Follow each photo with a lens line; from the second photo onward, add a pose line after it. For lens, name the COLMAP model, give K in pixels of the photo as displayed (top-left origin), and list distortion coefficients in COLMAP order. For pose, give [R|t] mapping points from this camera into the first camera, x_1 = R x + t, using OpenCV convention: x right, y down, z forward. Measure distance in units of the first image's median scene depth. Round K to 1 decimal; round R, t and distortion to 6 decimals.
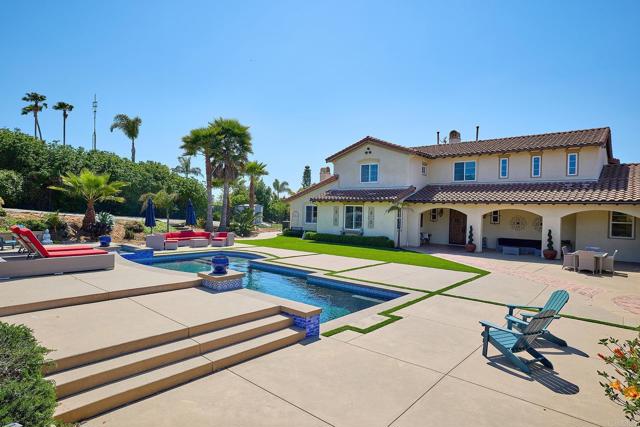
lens RADIAL K [[361.8, 0, 322.6], [0, 361.8, 212.2], [0, 0, 1]] dist [0.009509, 0.001821]
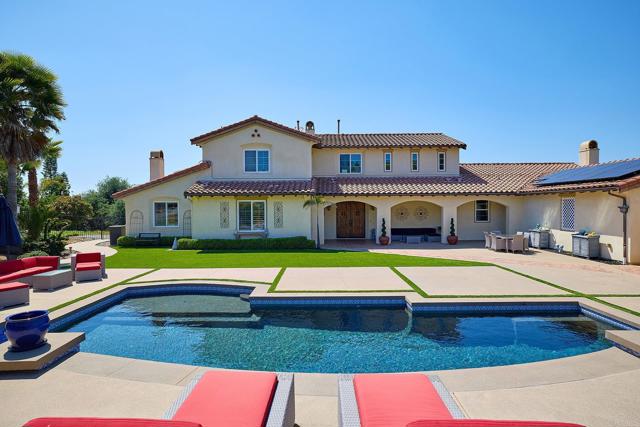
lens RADIAL K [[366.1, 0, 318.5], [0, 366.1, 210.9], [0, 0, 1]] dist [0.000795, 0.002390]
pose [[0.770981, -0.038767, 0.635677, -0.309869], [0.030831, 0.999247, 0.023545, -0.010535], [-0.636111, 0.001445, 0.771596, 0.284337]]
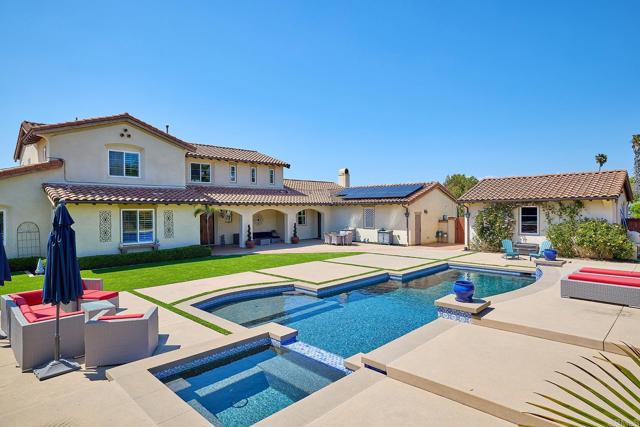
lens RADIAL K [[366.1, 0, 316.4], [0, 366.1, 212.9], [0, 0, 1]] dist [0.000795, 0.002390]
pose [[0.086603, -0.034011, 0.995662, -0.598464], [0.020463, 0.999267, 0.032354, -0.027516], [-0.996033, 0.017572, 0.087235, 0.583309]]
